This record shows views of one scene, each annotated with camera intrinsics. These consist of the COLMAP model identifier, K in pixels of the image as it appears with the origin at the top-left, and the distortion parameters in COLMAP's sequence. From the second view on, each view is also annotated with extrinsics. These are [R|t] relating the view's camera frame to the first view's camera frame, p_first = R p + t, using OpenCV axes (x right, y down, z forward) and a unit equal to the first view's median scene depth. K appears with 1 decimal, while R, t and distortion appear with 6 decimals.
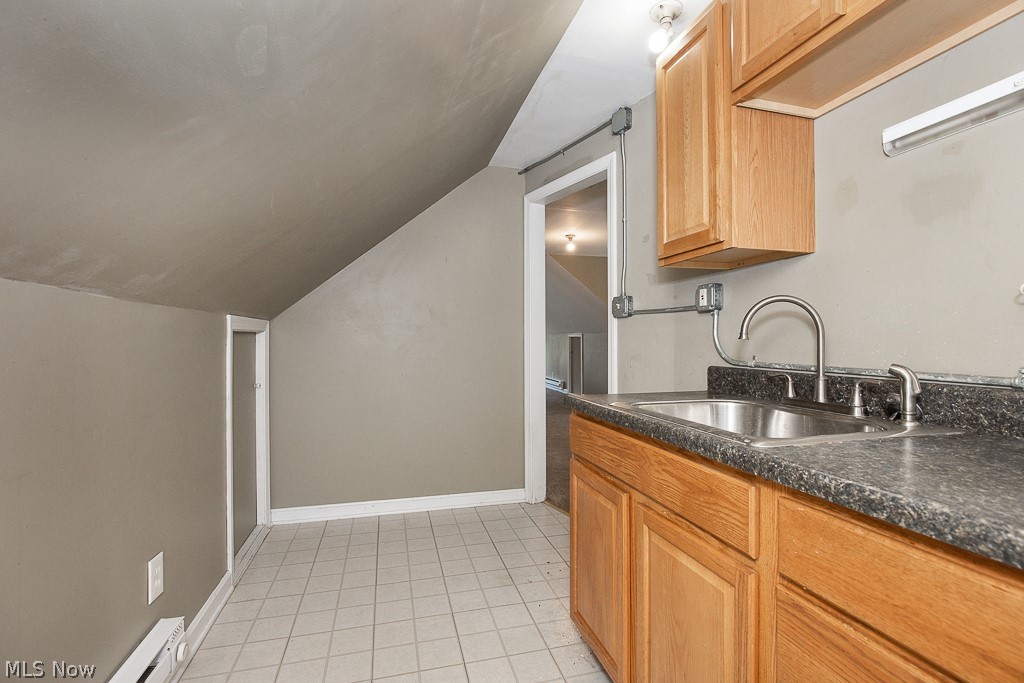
lens RADIAL K [[468.9, 0, 512.0], [0, 468.9, 341.5], [0, 0, 1]] dist [-0.000140, -0.000016]
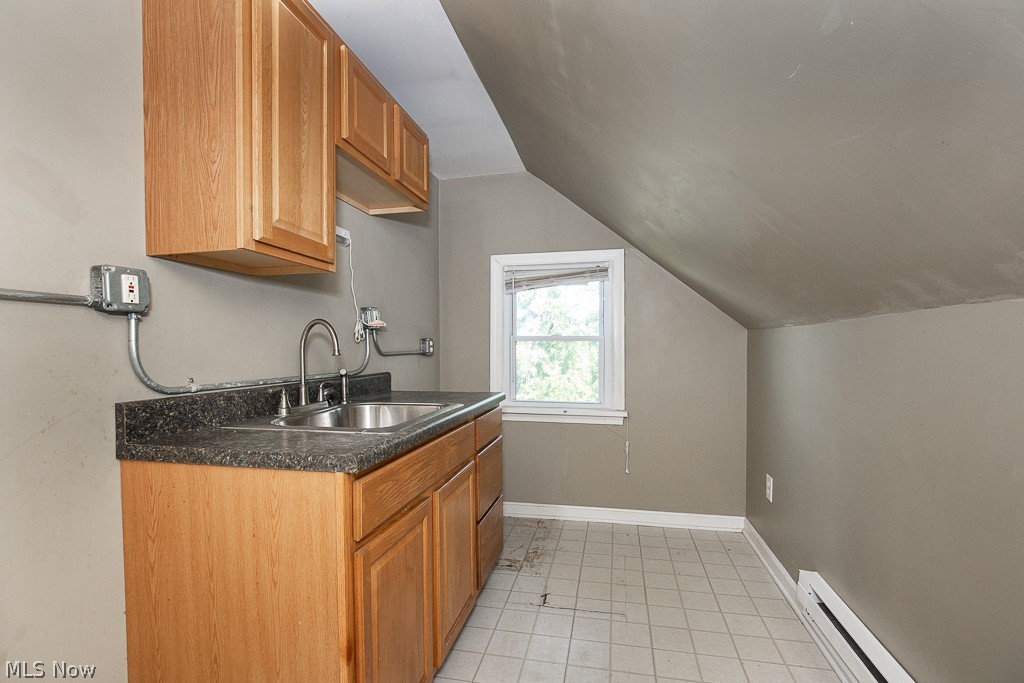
lens RADIAL K [[477.4, 0, 513.6], [0, 477.4, 360.3], [0, 0, 1]] dist [0.000031, -0.000024]
pose [[-0.890509, -0.010954, 0.454834, -0.368050], [0.004521, 0.999448, 0.032923, -0.025828], [-0.454944, 0.031374, -0.889967, 1.594556]]
